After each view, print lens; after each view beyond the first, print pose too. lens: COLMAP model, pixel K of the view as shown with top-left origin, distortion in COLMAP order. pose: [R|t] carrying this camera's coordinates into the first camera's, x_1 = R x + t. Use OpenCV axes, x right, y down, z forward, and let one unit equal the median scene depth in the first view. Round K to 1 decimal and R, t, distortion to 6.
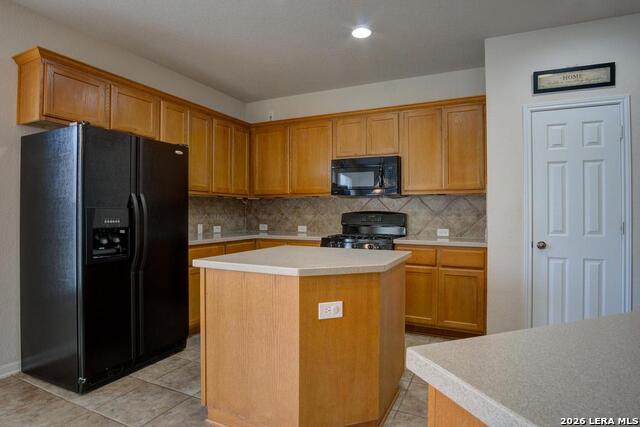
lens RADIAL K [[346.0, 0, 326.6], [0, 346.0, 208.6], [0, 0, 1]] dist [-0.005524, -0.000756]
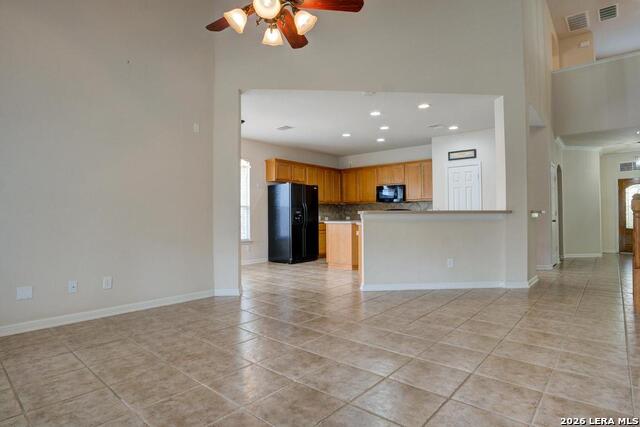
lens RADIAL K [[346.0, 0, 322.7], [0, 346.0, 212.1], [0, 0, 1]] dist [-0.005524, -0.000756]
pose [[0.958872, -0.013197, -0.283533, 0.318021], [0.011720, 0.999907, -0.006905, 0.037543], [0.283598, 0.003298, 0.958938, -1.252145]]
